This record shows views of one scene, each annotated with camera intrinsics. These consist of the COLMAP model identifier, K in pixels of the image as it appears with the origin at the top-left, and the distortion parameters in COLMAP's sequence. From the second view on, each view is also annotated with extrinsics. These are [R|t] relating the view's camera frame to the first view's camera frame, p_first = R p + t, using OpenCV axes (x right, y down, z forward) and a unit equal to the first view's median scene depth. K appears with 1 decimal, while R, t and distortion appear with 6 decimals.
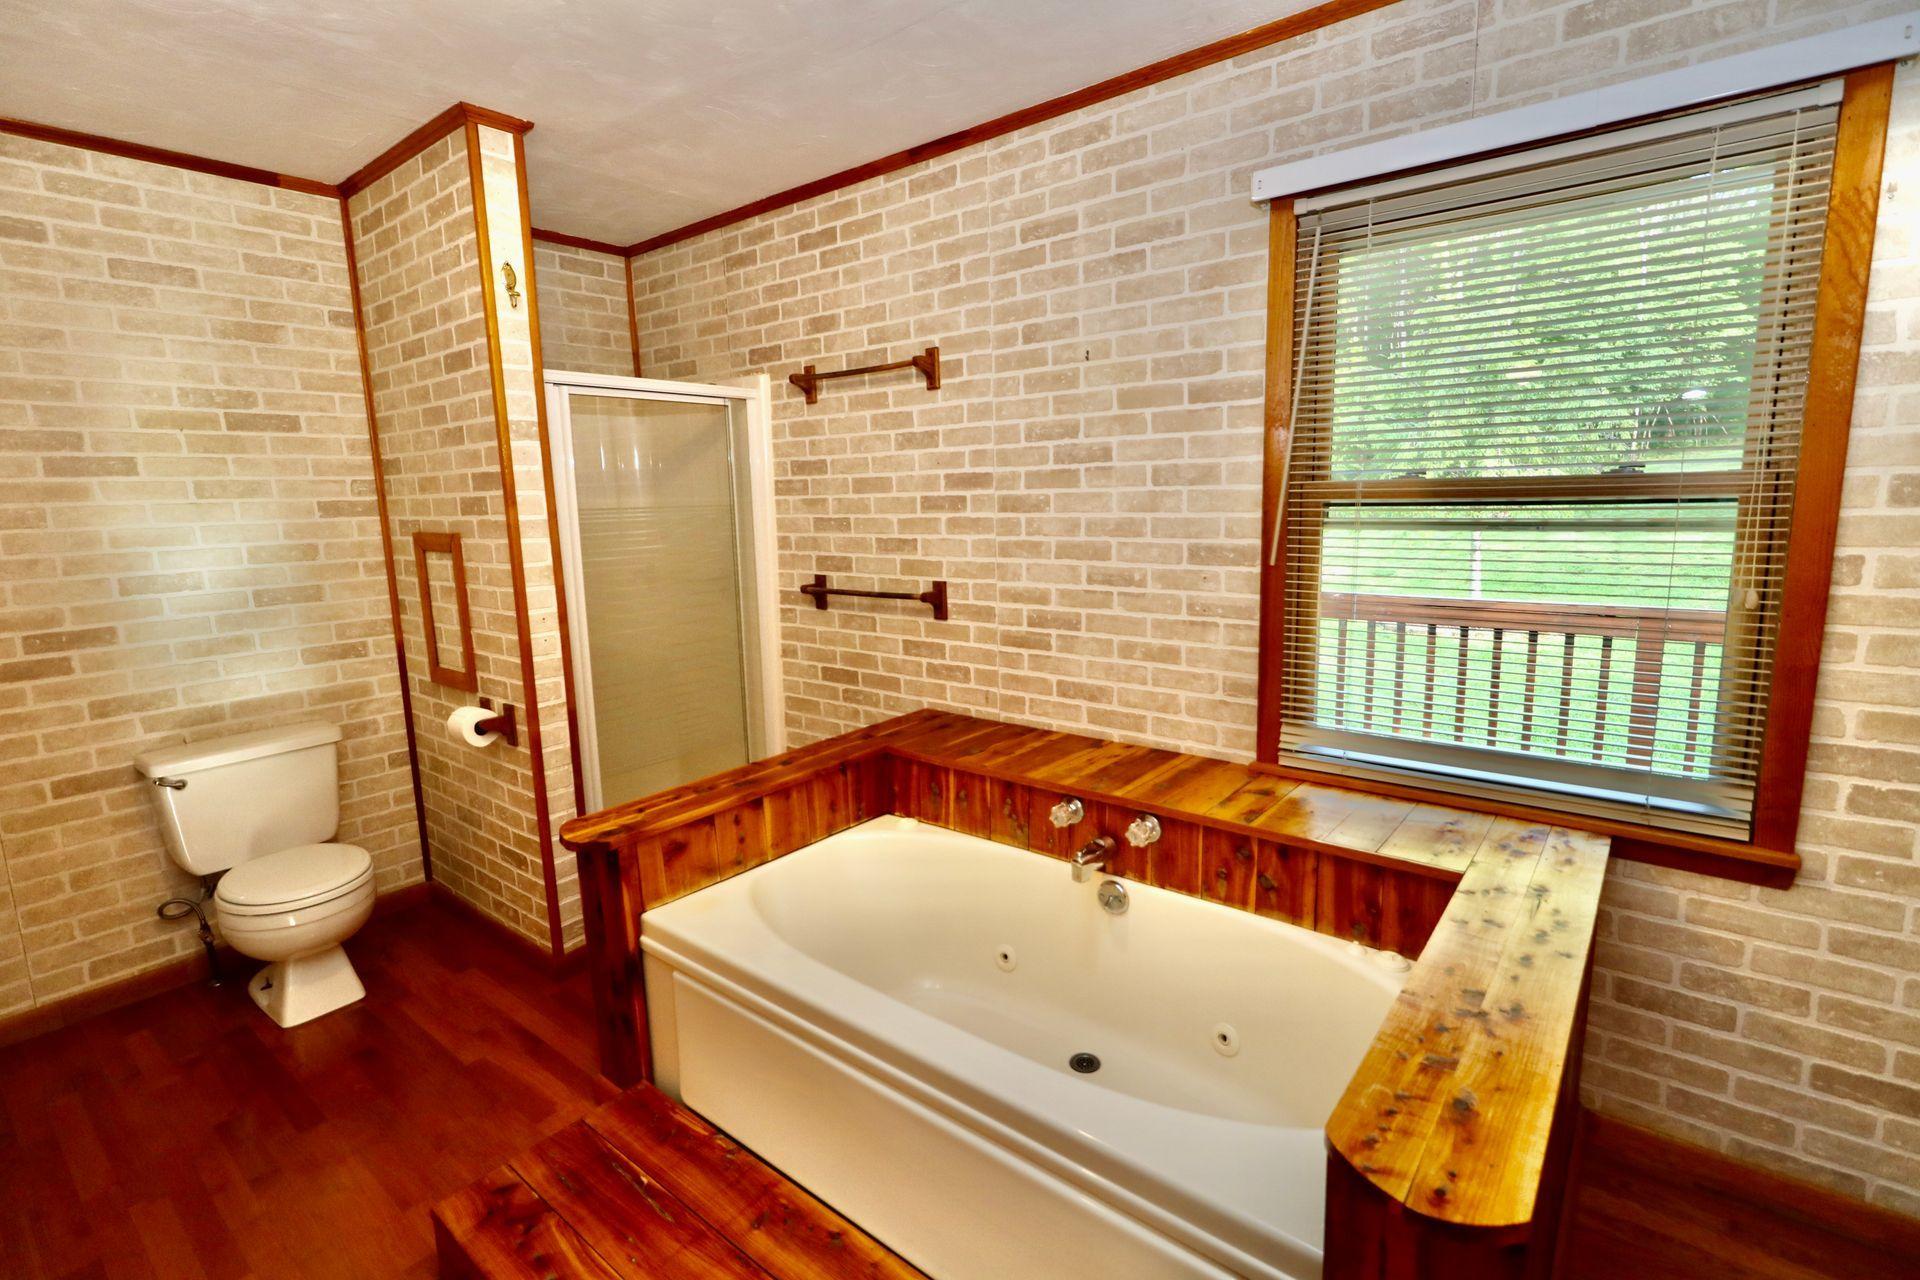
lens RADIAL K [[888.0, 0, 962.0], [0, 888.0, 623.6], [0, 0, 1]] dist [-0.002653, -0.000790]
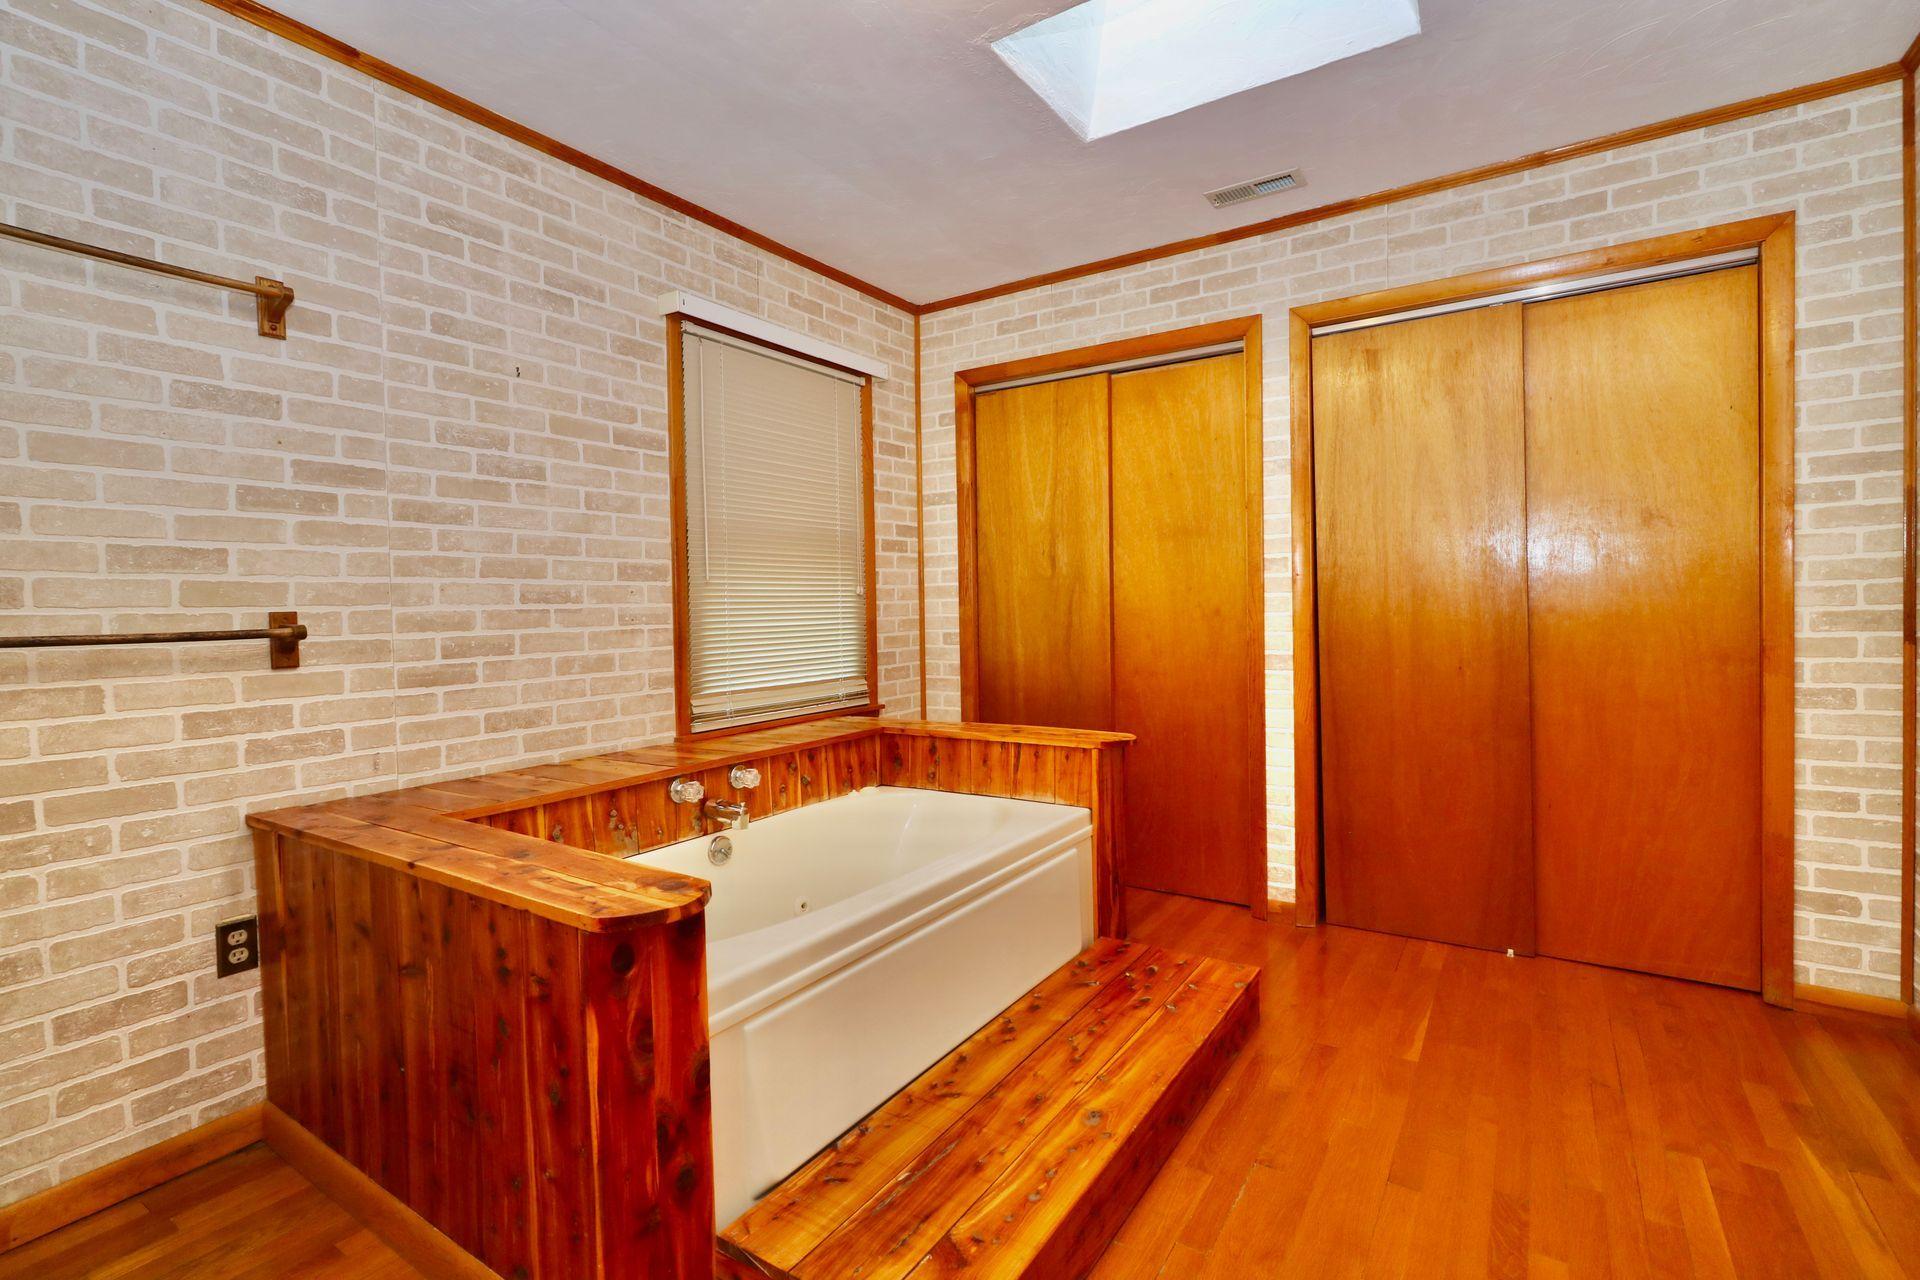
lens RADIAL K [[888.0, 0, 962.0], [0, 888.0, 623.6], [0, 0, 1]] dist [-0.002653, -0.000790]
pose [[-0.099034, 0.012408, 0.995007, -0.868664], [0.173827, 0.984763, 0.005020, 0.055480], [-0.979784, 0.173456, -0.099682, 0.641467]]
